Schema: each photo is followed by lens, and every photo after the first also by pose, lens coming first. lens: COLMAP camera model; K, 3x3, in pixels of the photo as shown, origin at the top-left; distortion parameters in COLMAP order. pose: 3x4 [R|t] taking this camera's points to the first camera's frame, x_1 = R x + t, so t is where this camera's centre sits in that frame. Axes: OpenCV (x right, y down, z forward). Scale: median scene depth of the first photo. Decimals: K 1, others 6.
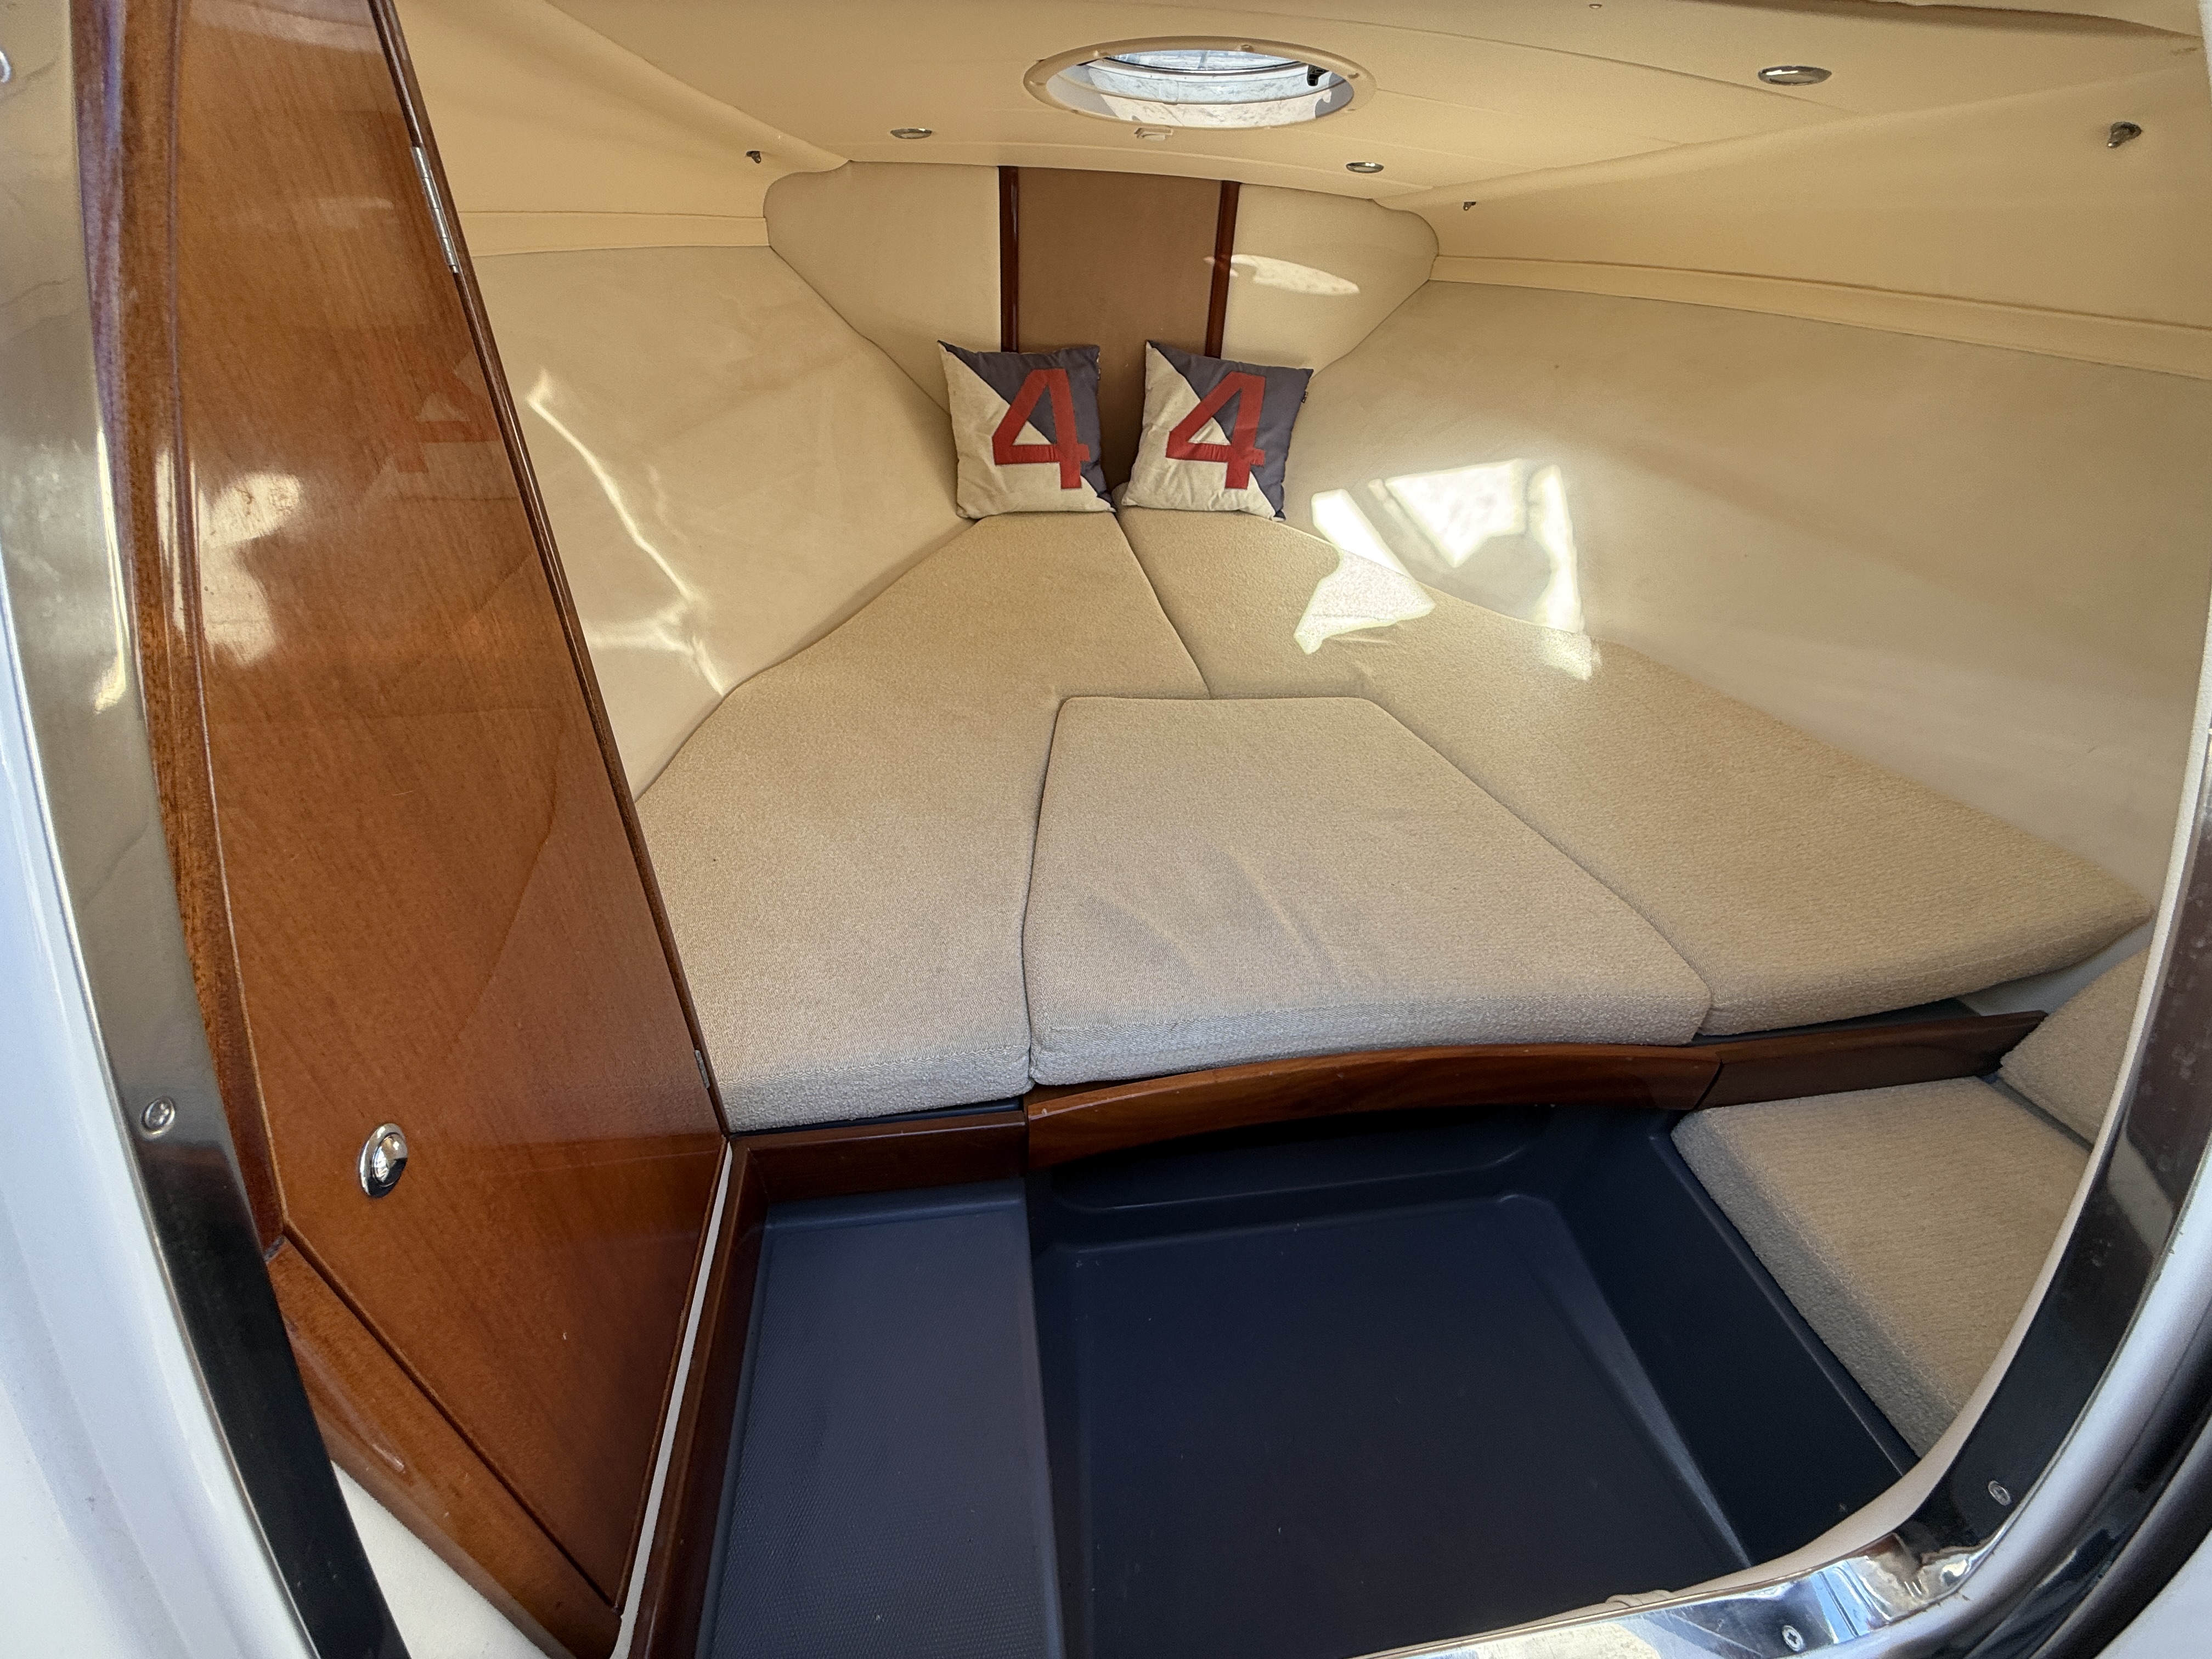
lens RADIAL K [[875.9, 0, 1097.0], [0, 875.9, 830.8], [0, 0, 1]] dist [-0.000171, -0.000324]
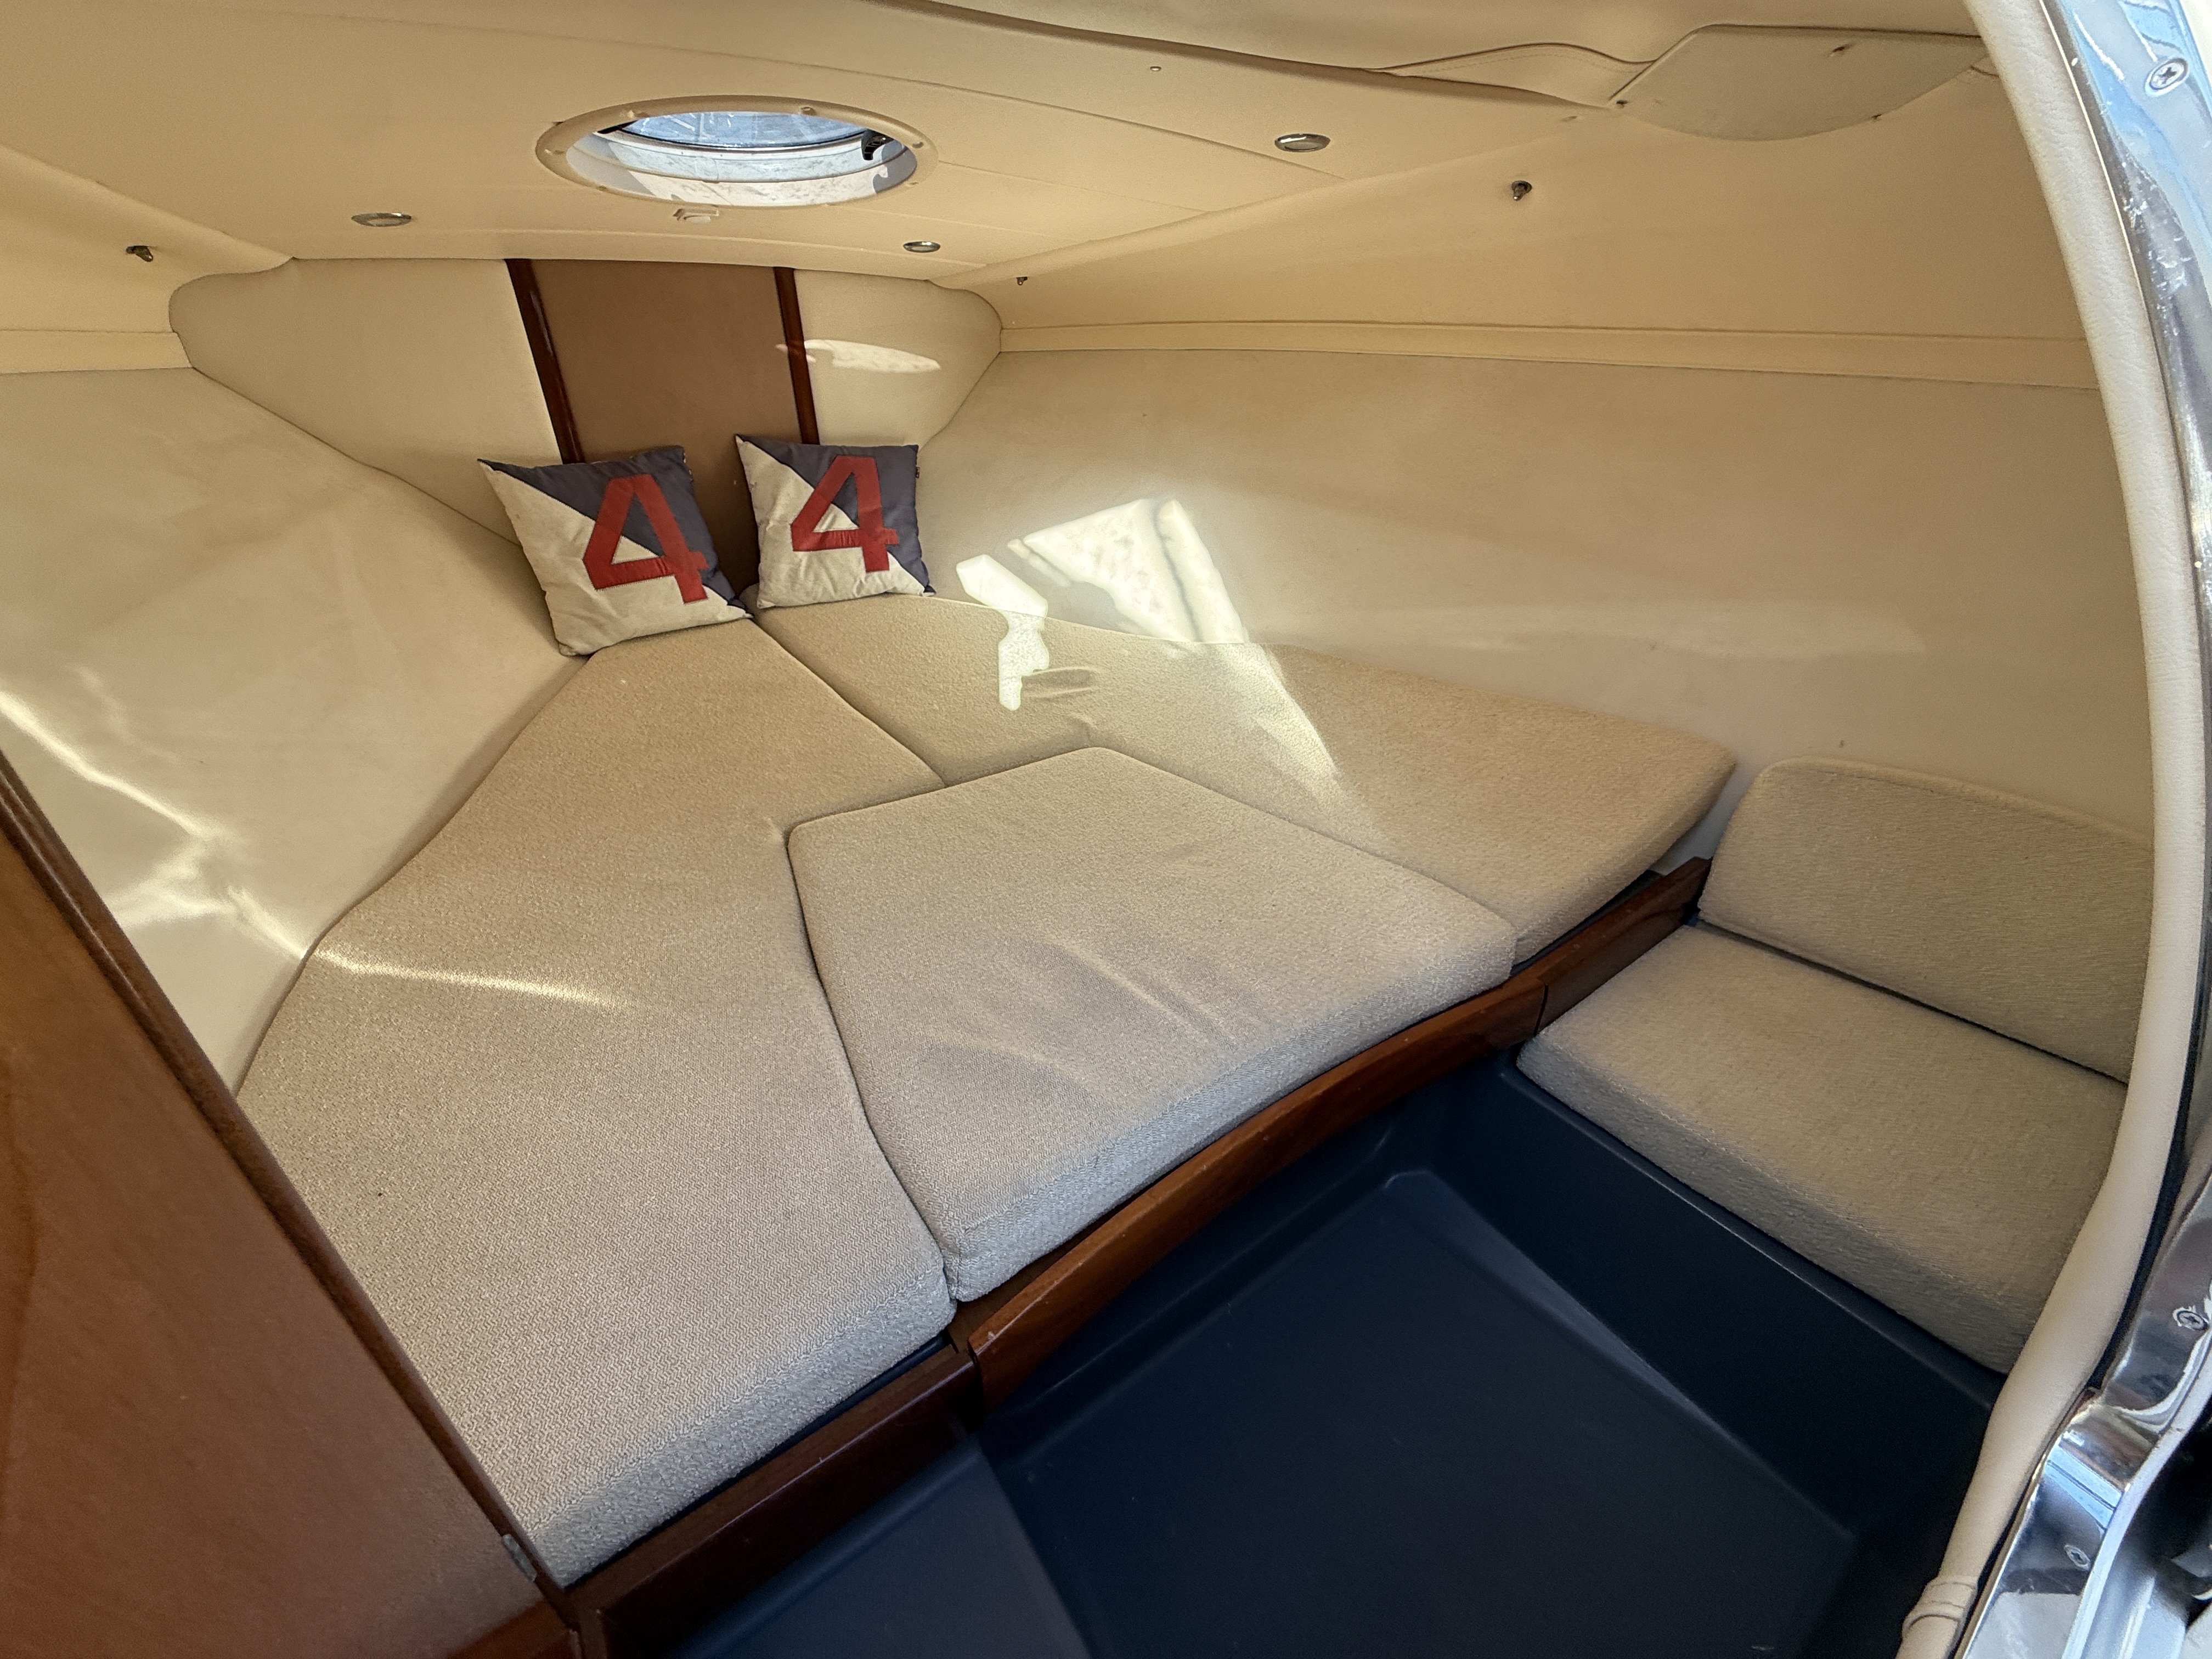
lens RADIAL K [[875.9, 0, 1097.0], [0, 875.9, 830.8], [0, 0, 1]] dist [-0.000171, -0.000324]
pose [[0.890729, -0.269848, 0.365763, -0.075087], [0.299683, 0.953679, -0.026212, -0.033428], [-0.341748, 0.132961, 0.930339, 0.094266]]
